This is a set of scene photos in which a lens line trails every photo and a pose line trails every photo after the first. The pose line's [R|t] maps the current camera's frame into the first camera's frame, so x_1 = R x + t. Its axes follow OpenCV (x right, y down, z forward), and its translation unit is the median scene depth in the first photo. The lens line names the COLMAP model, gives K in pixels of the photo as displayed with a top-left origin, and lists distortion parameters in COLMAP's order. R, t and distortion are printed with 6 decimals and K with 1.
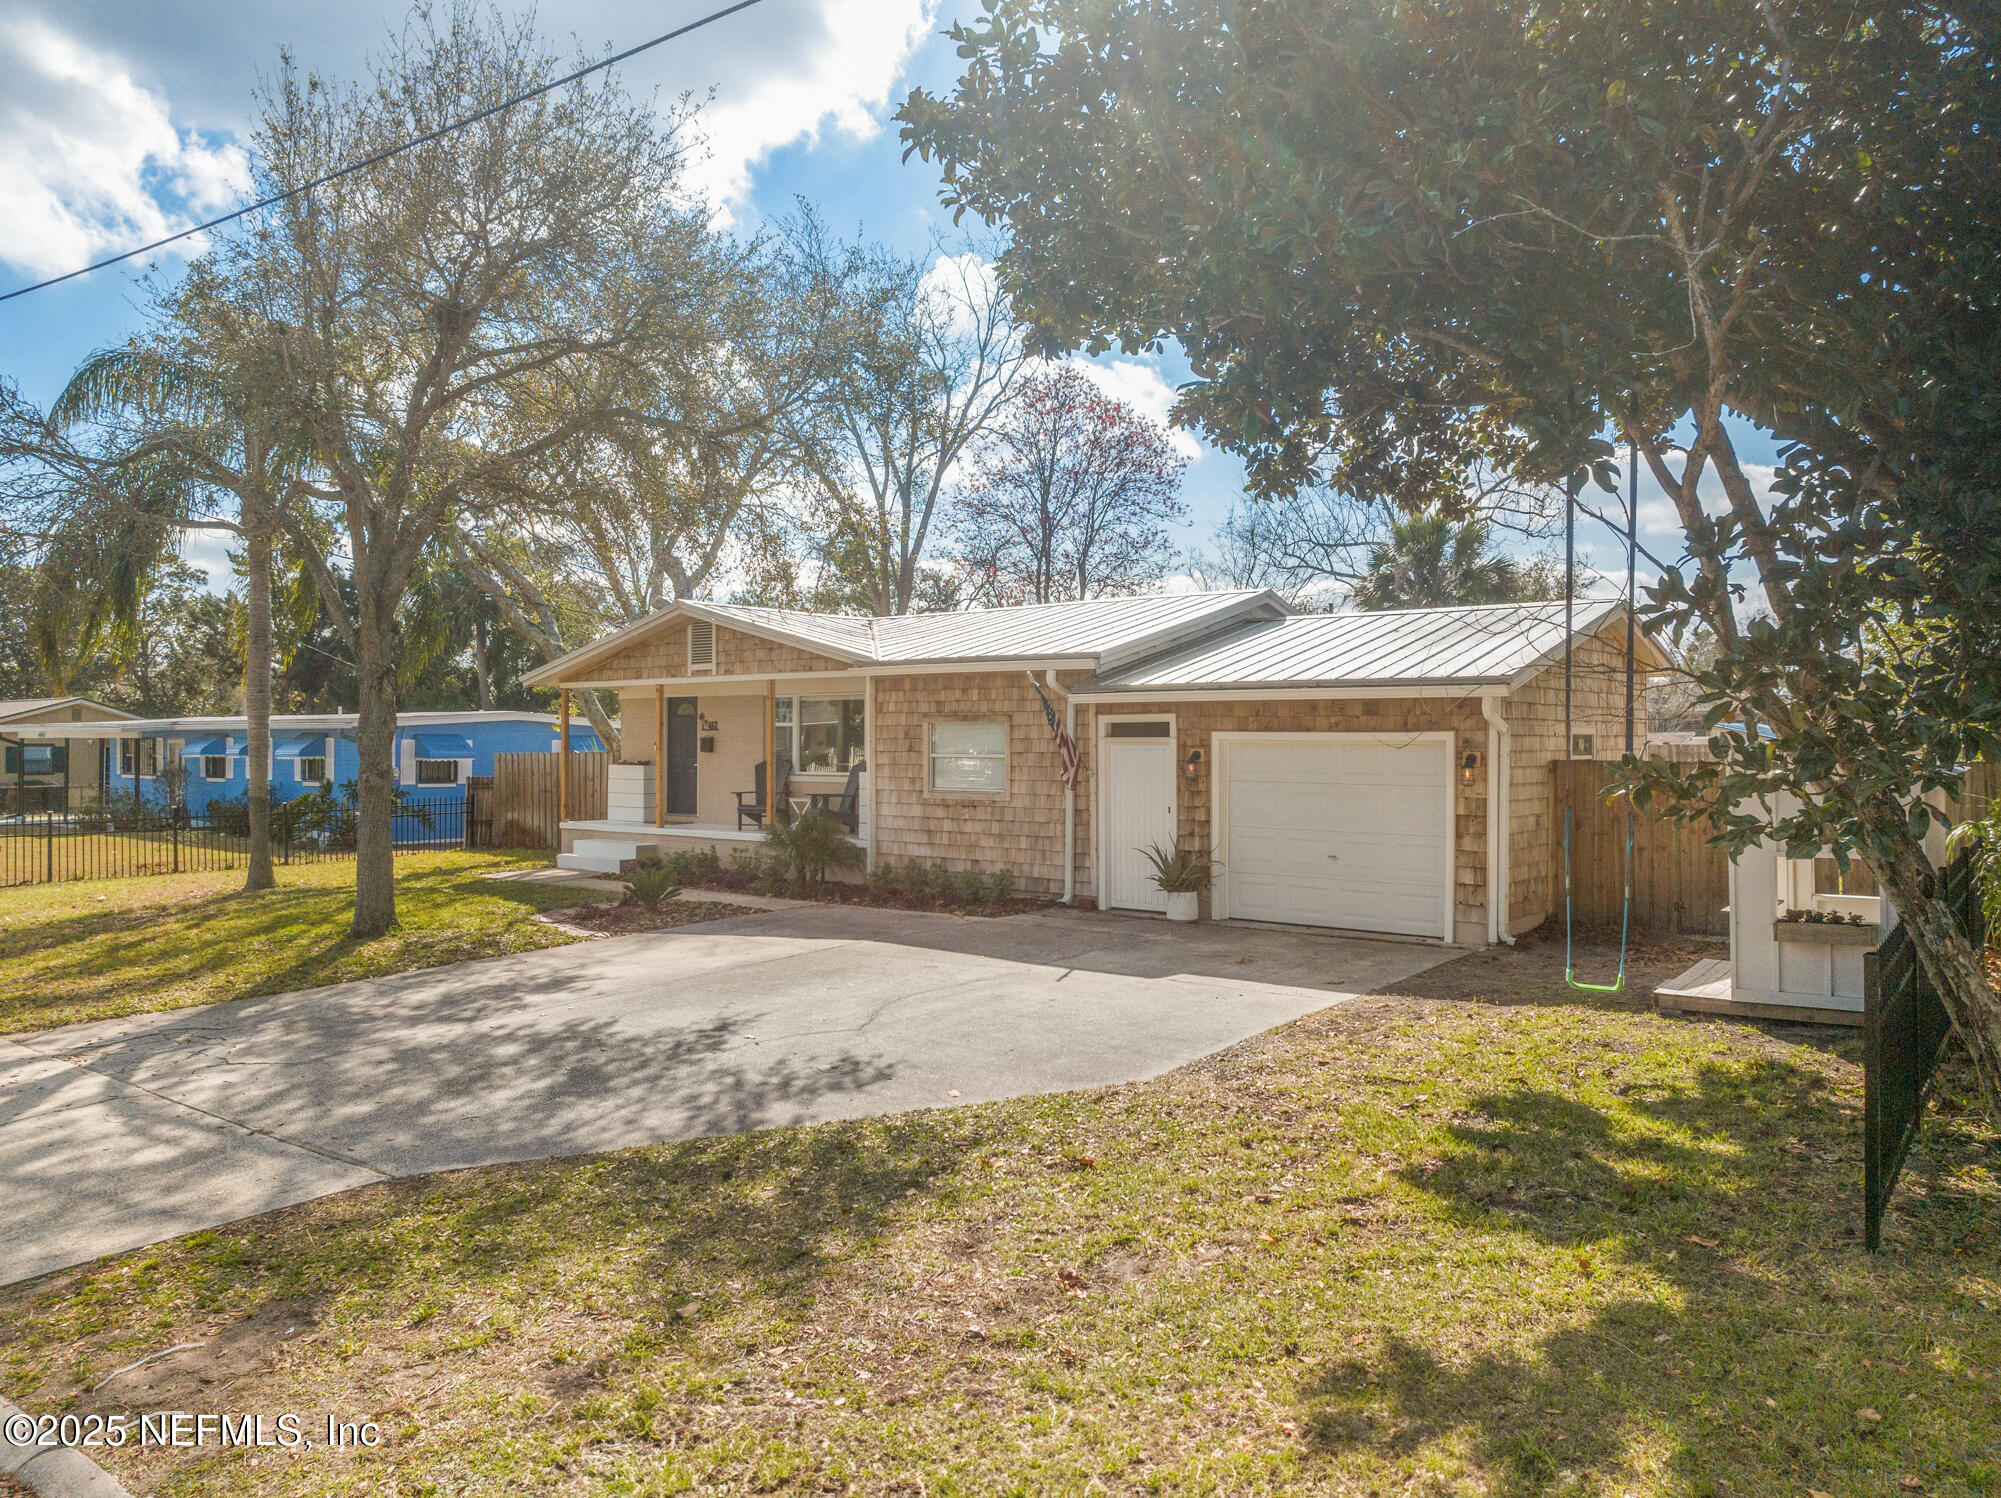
lens RADIAL K [[1445.9, 0, 985.0], [0, 1445.9, 712.8], [0, 0, 1]] dist [-0.032908, 0.002065]
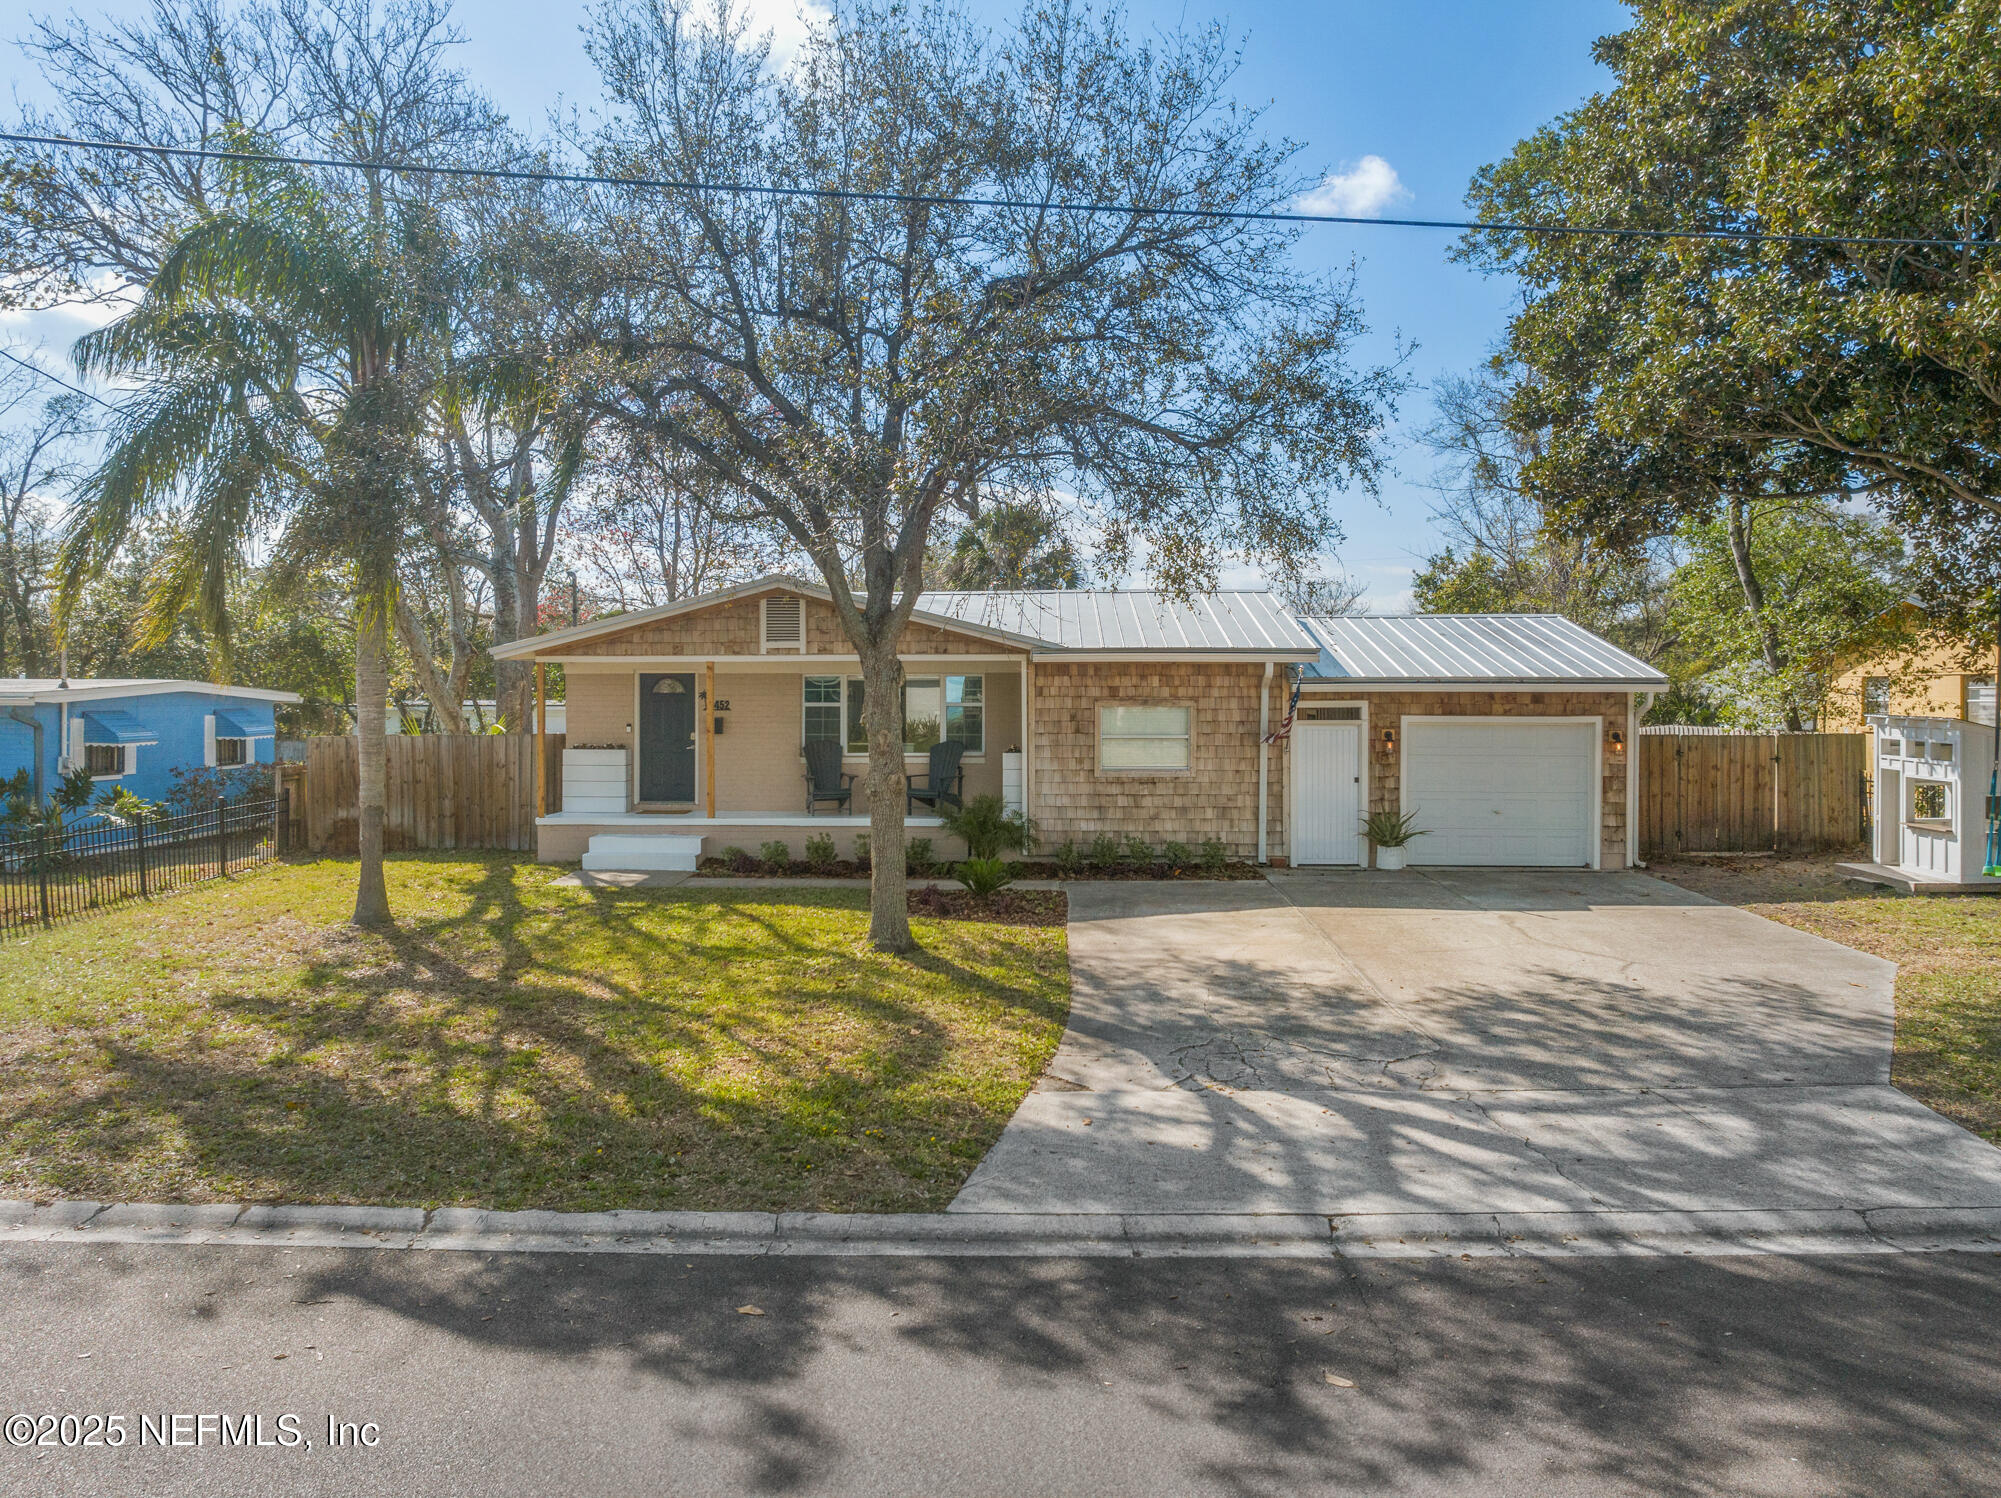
lens RADIAL K [[1403.7, 0, 996.2], [0, 1403.7, 724.6], [0, 0, 1]] dist [-0.030176, 0.001499]
pose [[0.806519, -0.013241, 0.591060, -0.796024], [-0.010305, 0.999282, 0.036448, -0.018492], [-0.591118, -0.035487, 0.805804, 0.227876]]
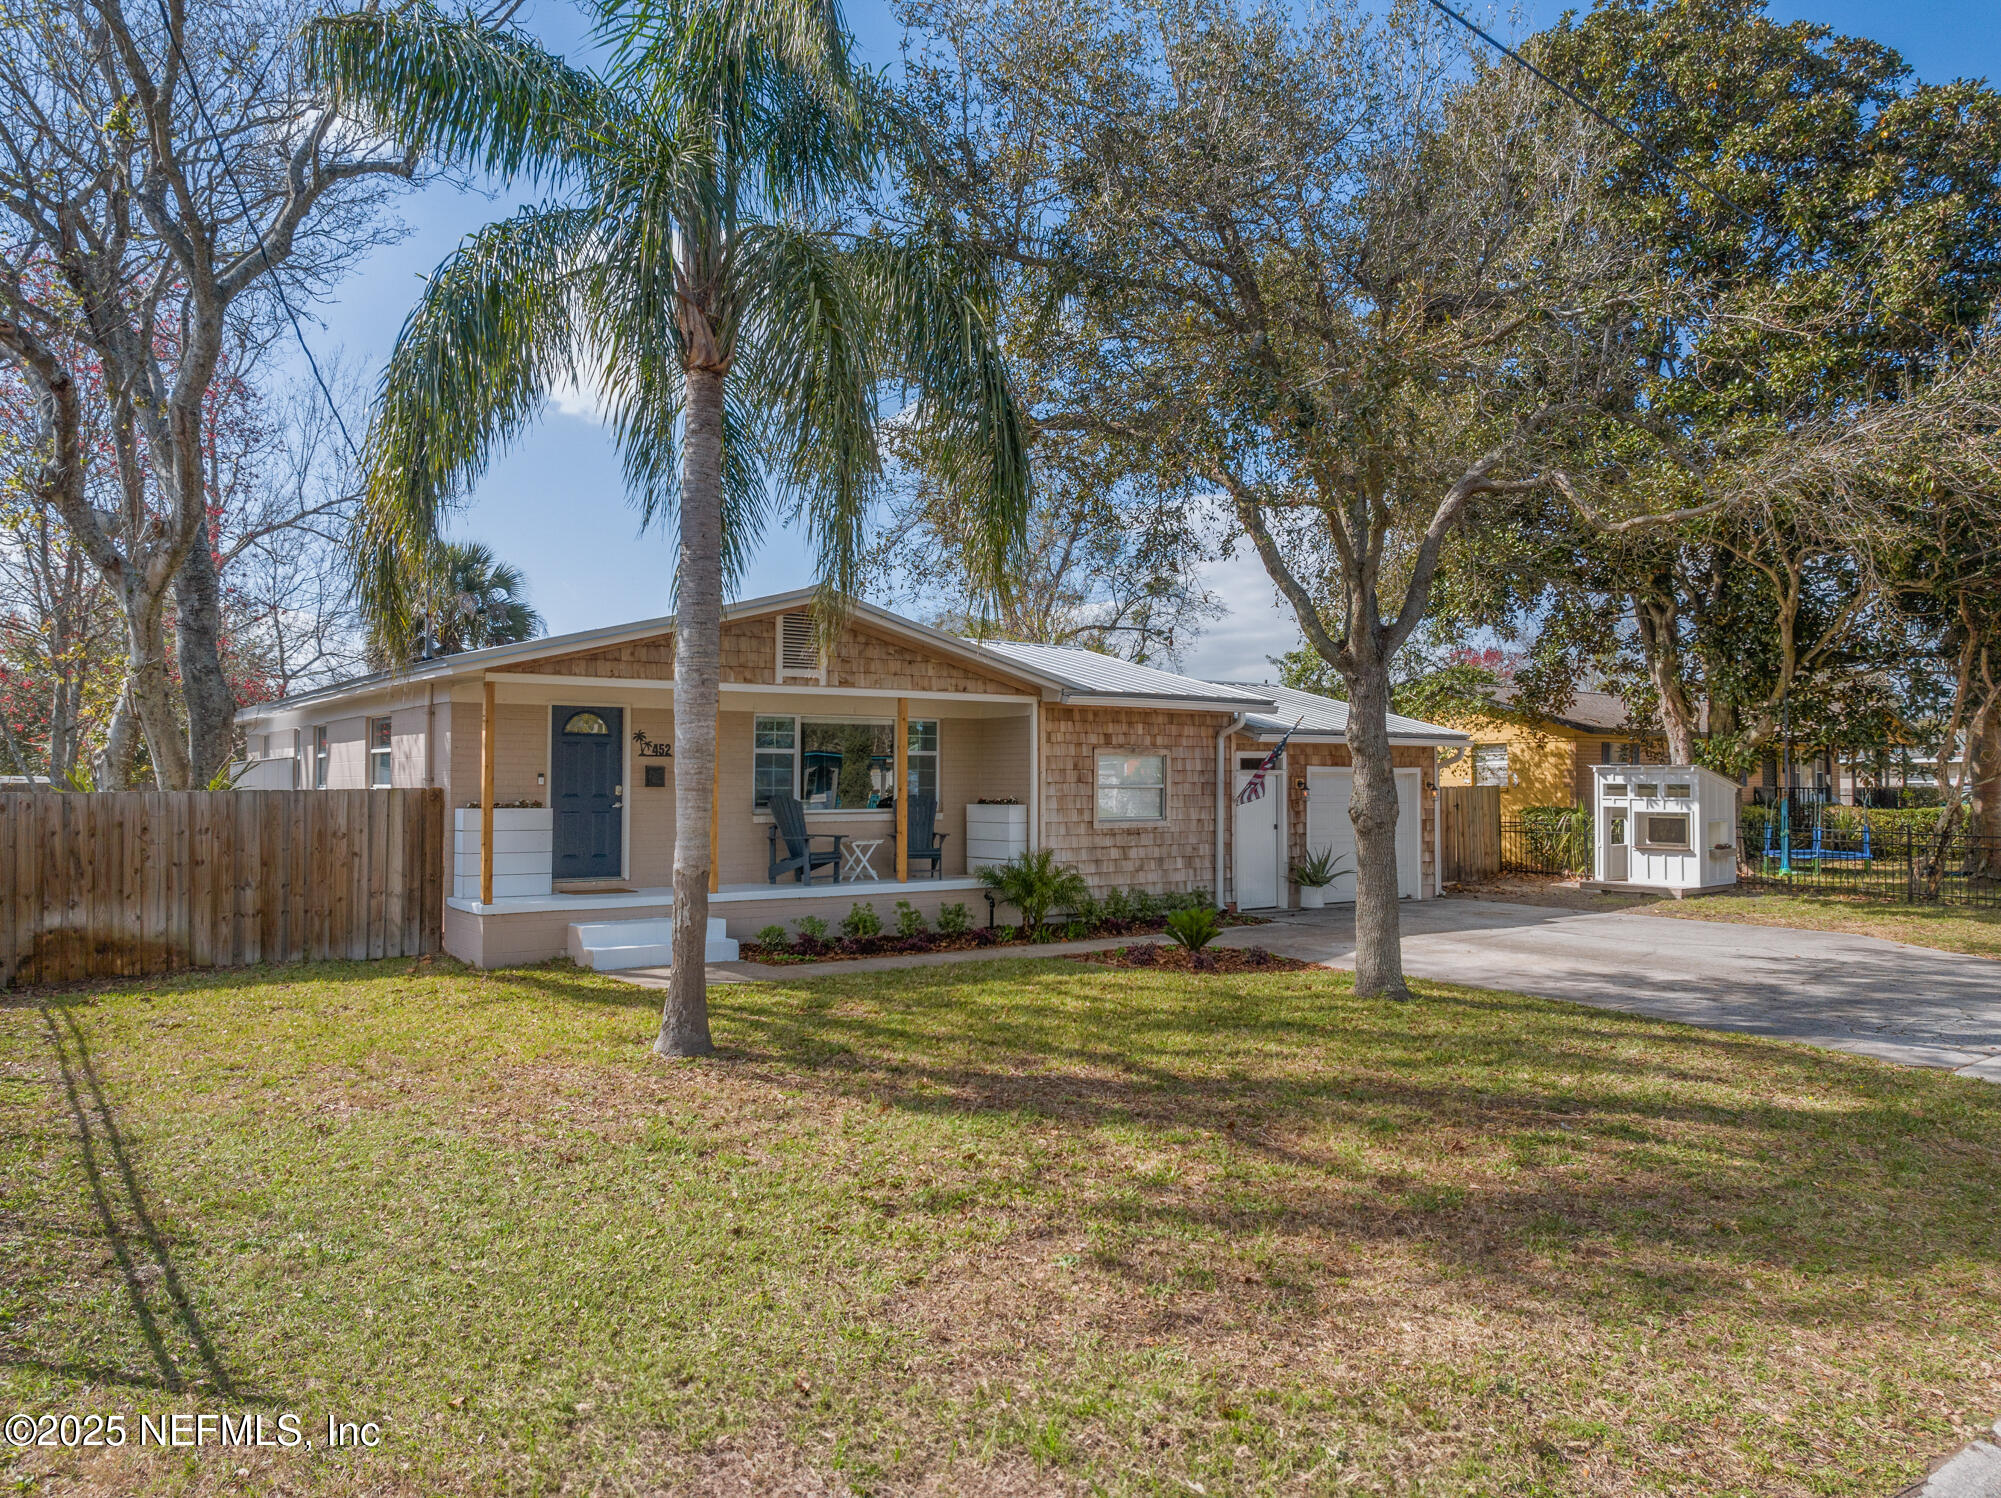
lens RADIAL K [[1409.1, 0, 1000.5], [0, 1409.1, 749.0], [0, 0, 1]] dist [-0.042624, 0.002892]
pose [[0.251657, 0.023429, 0.967533, -1.127503], [-0.016911, 0.999661, -0.019808, 0.026701], [-0.967669, -0.011378, 0.251968, 0.905796]]
